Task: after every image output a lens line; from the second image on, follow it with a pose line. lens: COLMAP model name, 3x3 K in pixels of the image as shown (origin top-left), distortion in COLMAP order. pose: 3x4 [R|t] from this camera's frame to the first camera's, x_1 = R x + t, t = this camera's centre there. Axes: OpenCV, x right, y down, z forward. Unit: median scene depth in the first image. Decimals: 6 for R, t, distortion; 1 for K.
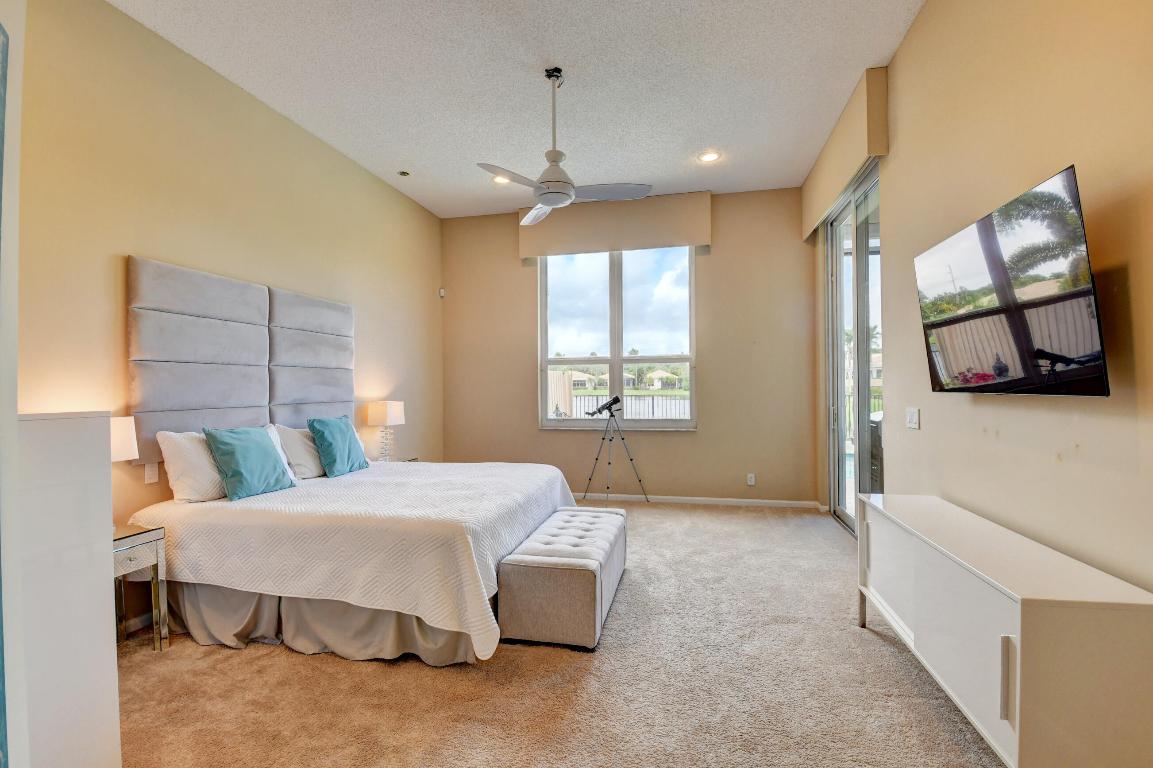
lens RADIAL K [[507.5, 0, 573.7], [0, 507.5, 386.9], [0, 0, 1]] dist [0.007823, -0.021314]
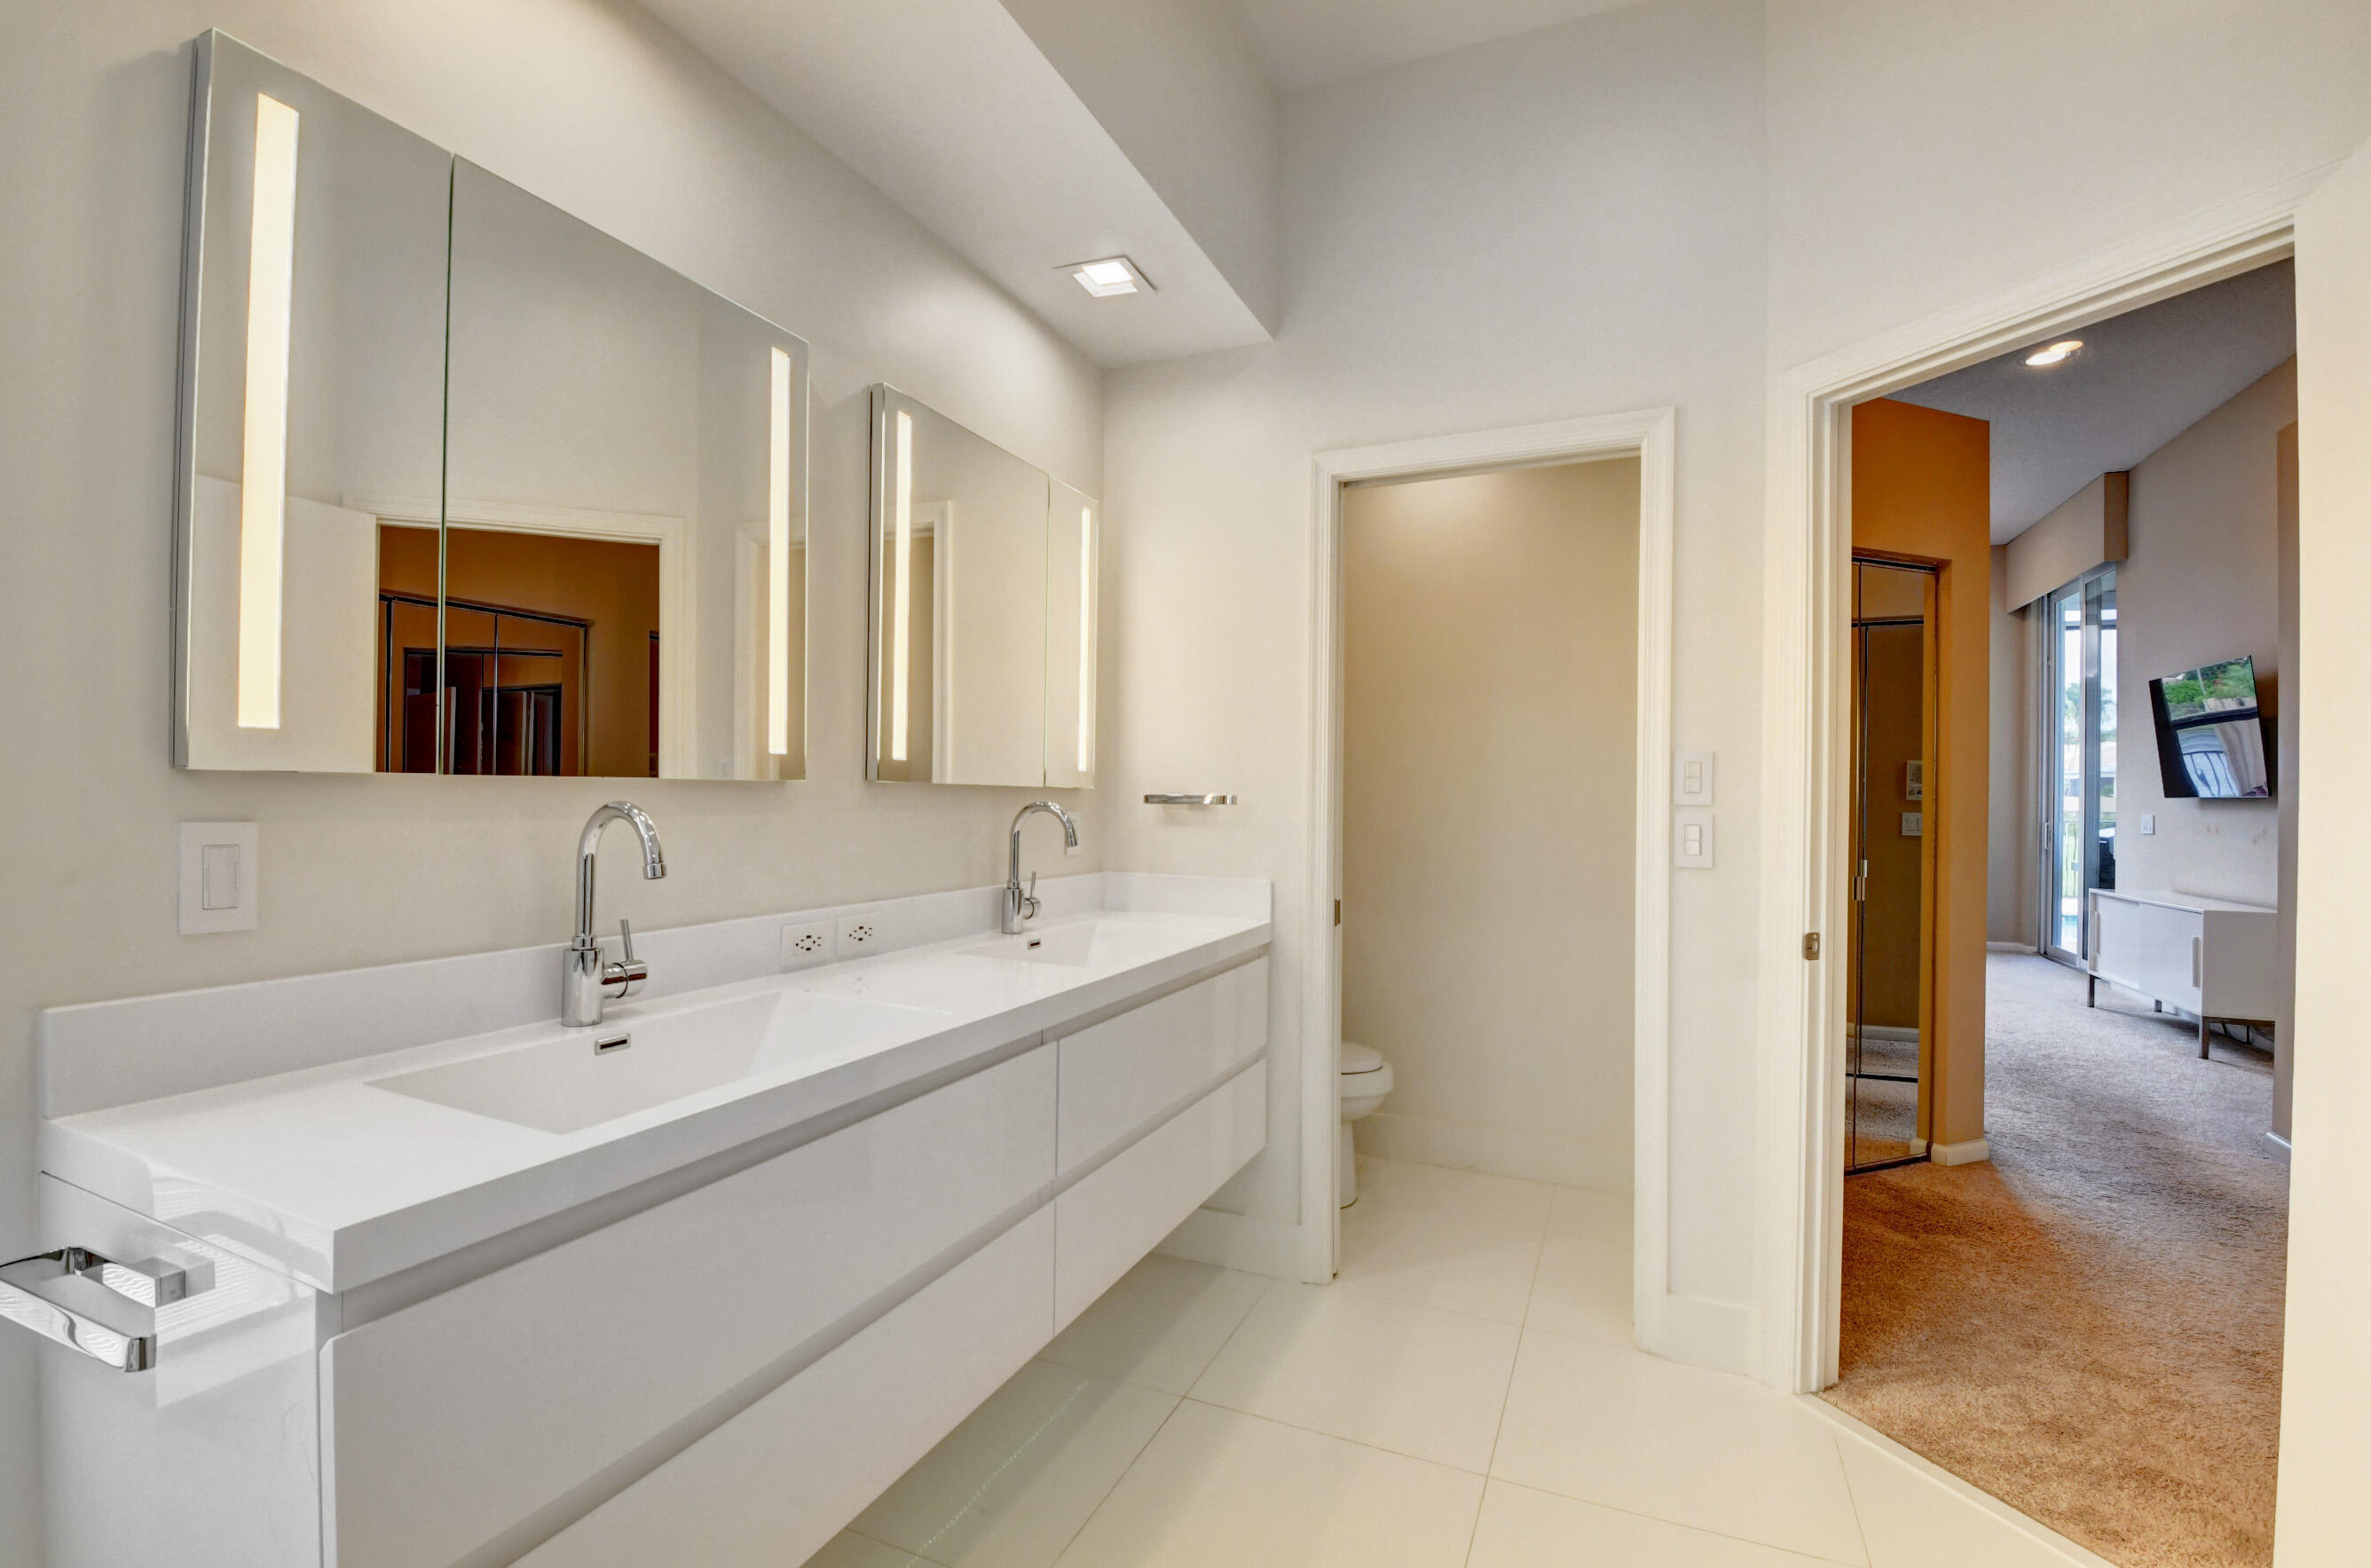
lens RADIAL K [[1081.6, 0, 1164.0], [0, 1081.6, 789.3], [0, 0, 1]] dist [0.001762, -0.015933]
pose [[0.983661, 0.019280, -0.178997, -0.598117], [-0.019289, 0.999813, 0.001687, 0.018938], [0.178996, 0.001793, 0.983848, -0.984178]]
